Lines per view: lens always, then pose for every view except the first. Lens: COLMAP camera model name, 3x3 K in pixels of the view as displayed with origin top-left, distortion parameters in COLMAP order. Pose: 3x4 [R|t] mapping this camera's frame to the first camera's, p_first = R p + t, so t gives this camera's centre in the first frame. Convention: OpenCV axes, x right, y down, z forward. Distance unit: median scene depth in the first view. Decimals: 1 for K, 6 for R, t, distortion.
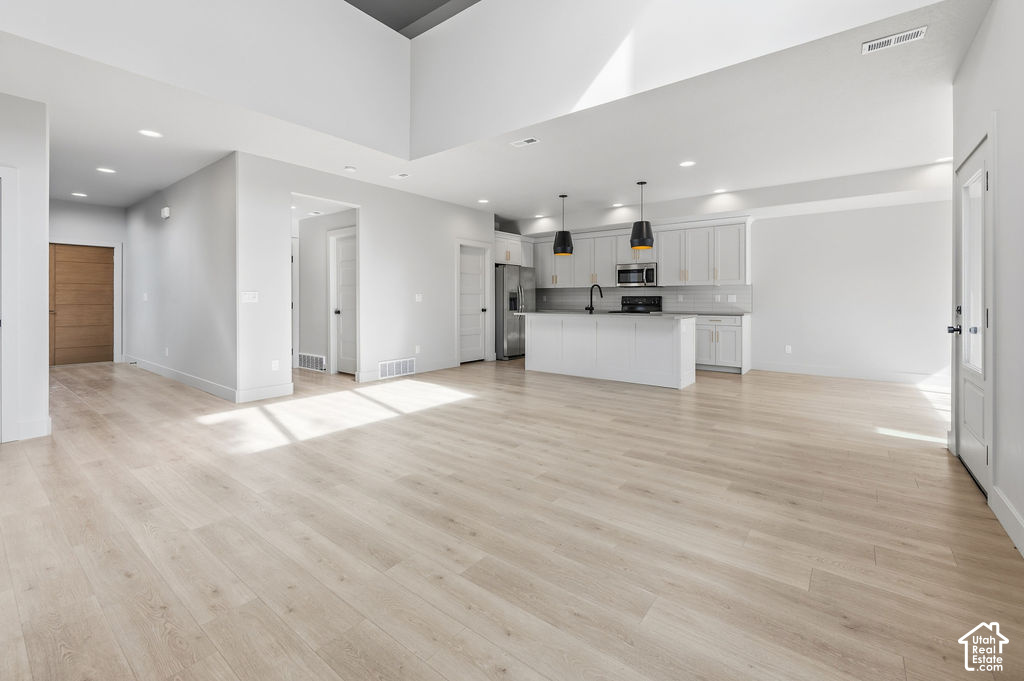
lens RADIAL K [[439.4, 0, 512.8], [0, 439.4, 292.5], [0, 0, 1]] dist [0.001443, -0.000015]
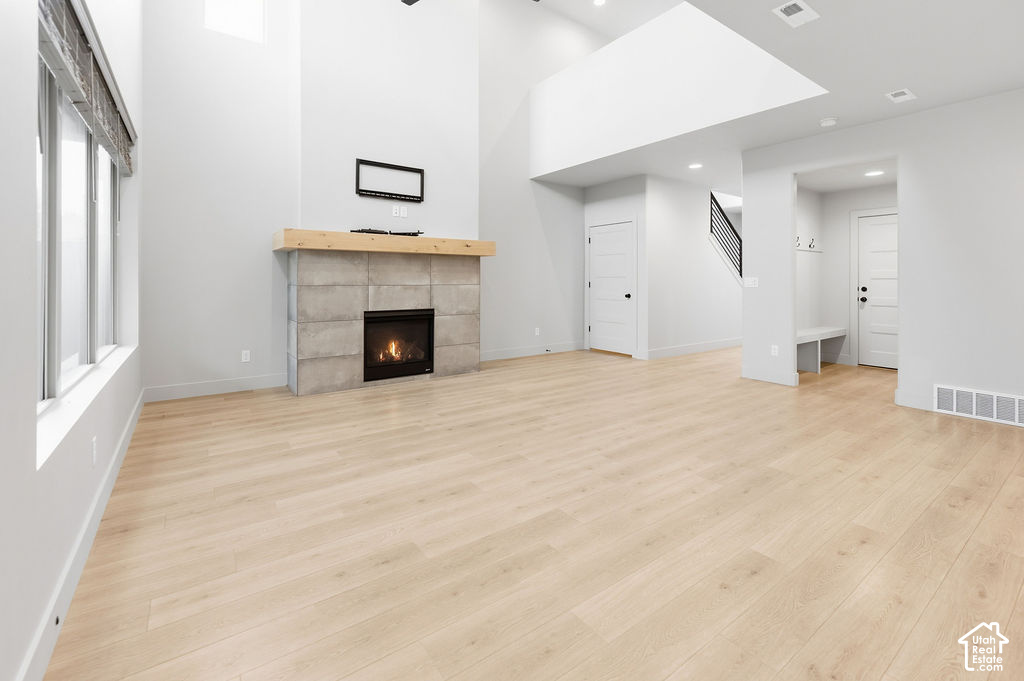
lens RADIAL K [[447.0, 0, 510.2], [0, 447.0, 277.5], [0, 0, 1]] dist [-0.000793, -0.000107]
pose [[-0.284927, -0.002039, -0.958547, 1.168722], [0.013322, 0.999893, -0.006087, -0.006416], [0.958457, -0.014504, -0.284870, 1.365131]]
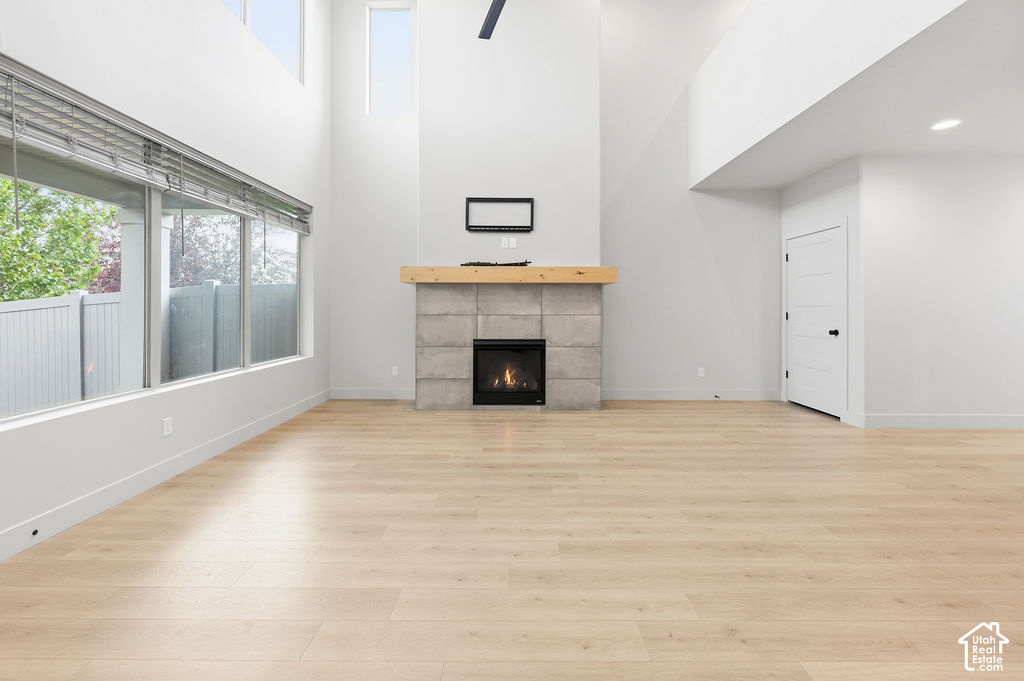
lens RADIAL K [[425.0, 0, 513.3], [0, 425.0, 303.7], [0, 0, 1]] dist [-0.000340, -0.000103]
pose [[-0.791710, -0.005578, -0.610872, 0.573606], [0.010054, 0.999704, -0.022159, 0.001252], [0.610815, -0.023685, -0.791419, 1.863742]]
